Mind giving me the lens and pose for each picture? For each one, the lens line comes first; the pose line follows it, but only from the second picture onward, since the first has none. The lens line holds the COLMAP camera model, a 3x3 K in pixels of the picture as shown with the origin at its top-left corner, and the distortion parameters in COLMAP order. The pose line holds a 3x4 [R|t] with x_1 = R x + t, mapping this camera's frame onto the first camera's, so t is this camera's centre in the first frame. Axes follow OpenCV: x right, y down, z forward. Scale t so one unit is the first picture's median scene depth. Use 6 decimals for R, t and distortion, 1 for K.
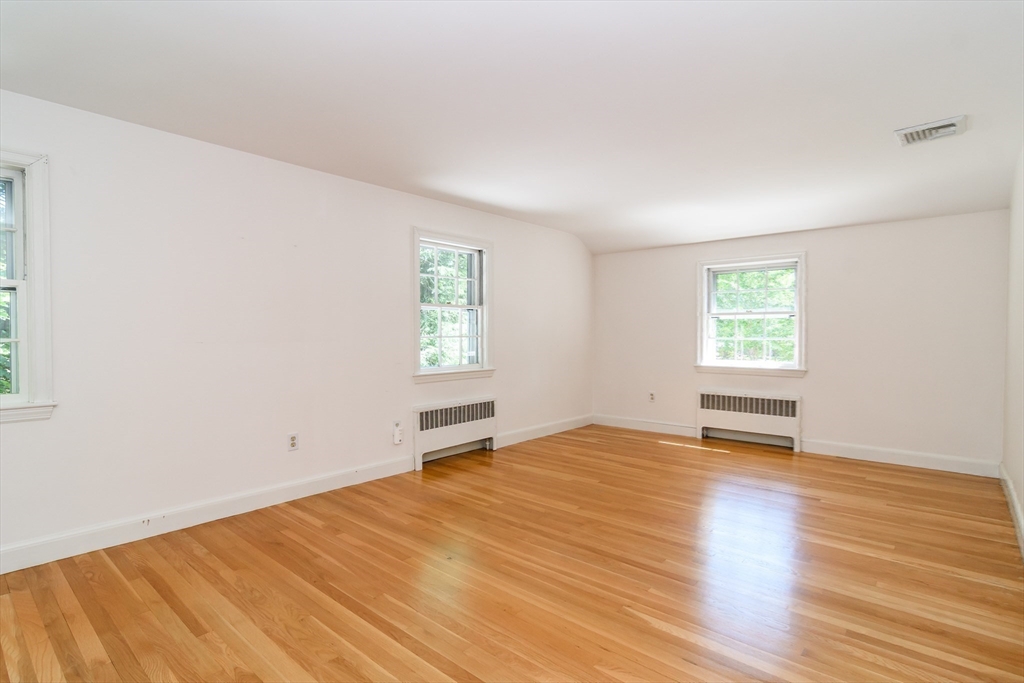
lens RADIAL K [[496.2, 0, 511.6], [0, 496.2, 342.6], [0, 0, 1]] dist [0.009427, 0.000013]
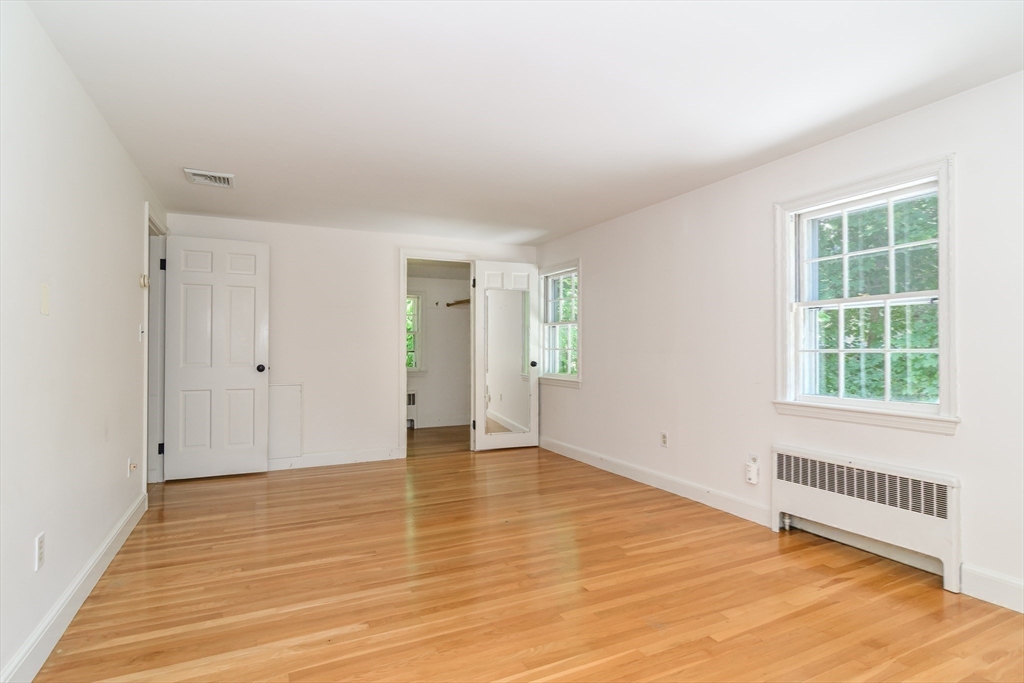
lens RADIAL K [[556.9, 0, 521.0], [0, 556.9, 342.2], [0, 0, 1]] dist [-0.022707, 0.000829]
pose [[-0.390941, -0.017698, -0.920246, 0.776108], [-0.027445, 0.999595, -0.007565, -0.007695], [0.920006, 0.022298, -0.391268, 1.043680]]
